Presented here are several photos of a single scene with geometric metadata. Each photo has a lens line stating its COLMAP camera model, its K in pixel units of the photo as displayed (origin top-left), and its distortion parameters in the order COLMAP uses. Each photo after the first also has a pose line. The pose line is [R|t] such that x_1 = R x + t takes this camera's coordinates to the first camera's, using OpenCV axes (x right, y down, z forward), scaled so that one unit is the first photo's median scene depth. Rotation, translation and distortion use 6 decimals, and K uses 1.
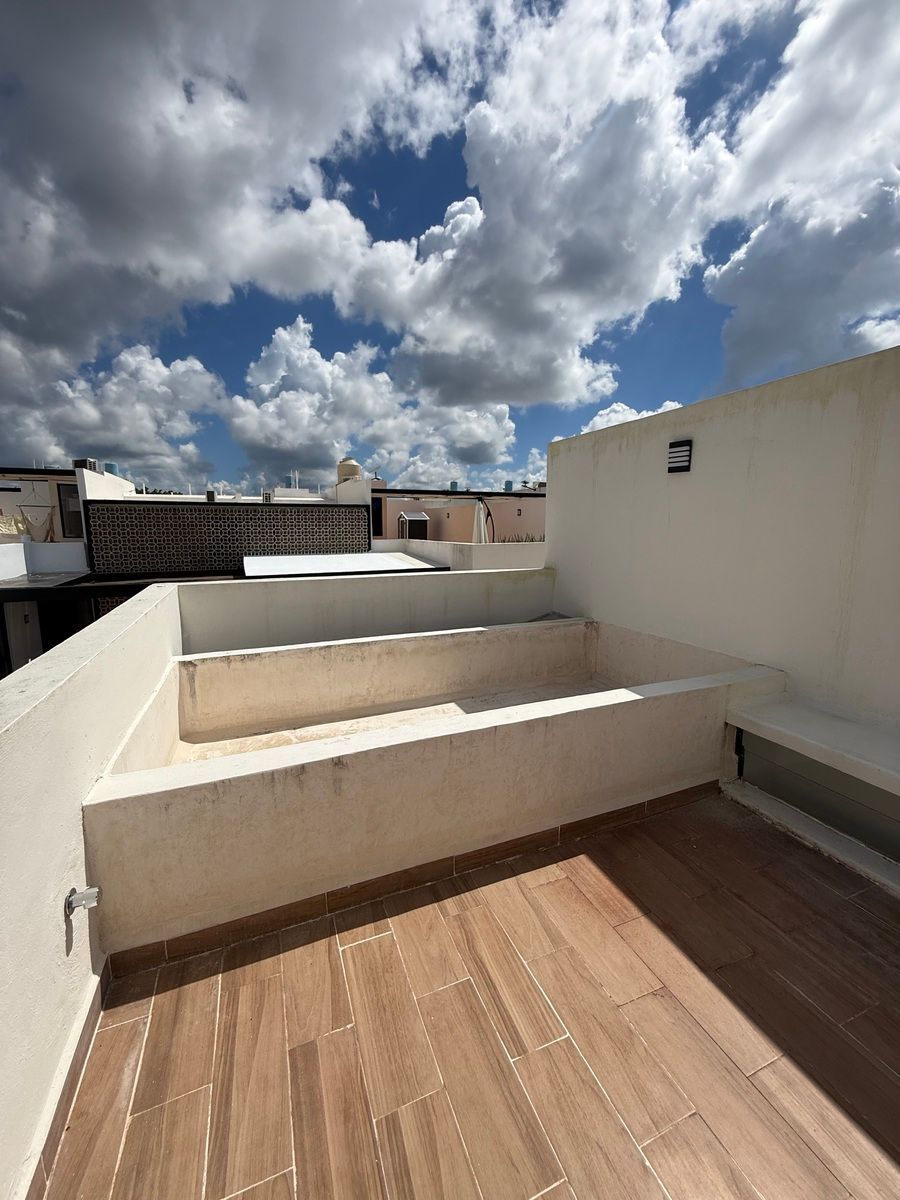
lens RADIAL K [[418.7, 0, 450.0], [0, 418.7, 600.0], [0, 0, 1]] dist [0.000473, 0.016995]
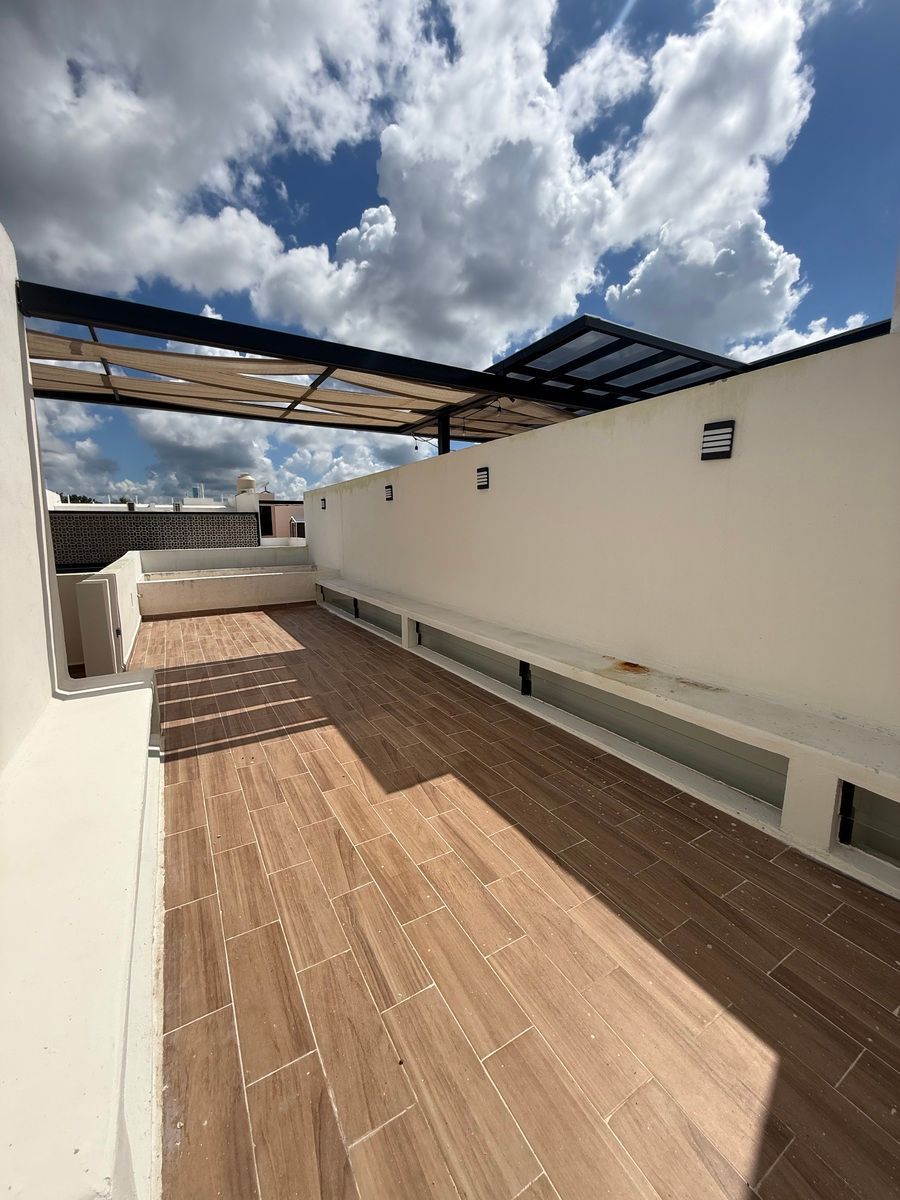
lens RADIAL K [[481.0, 0, 450.0], [0, 481.0, 600.0], [0, 0, 1]] dist [-0.000256, 0.035738]
pose [[0.995065, -0.023457, 0.096413, 0.077542], [0.025946, 0.999360, -0.024638, 0.031415], [-0.095774, 0.027018, 0.995036, -0.171980]]
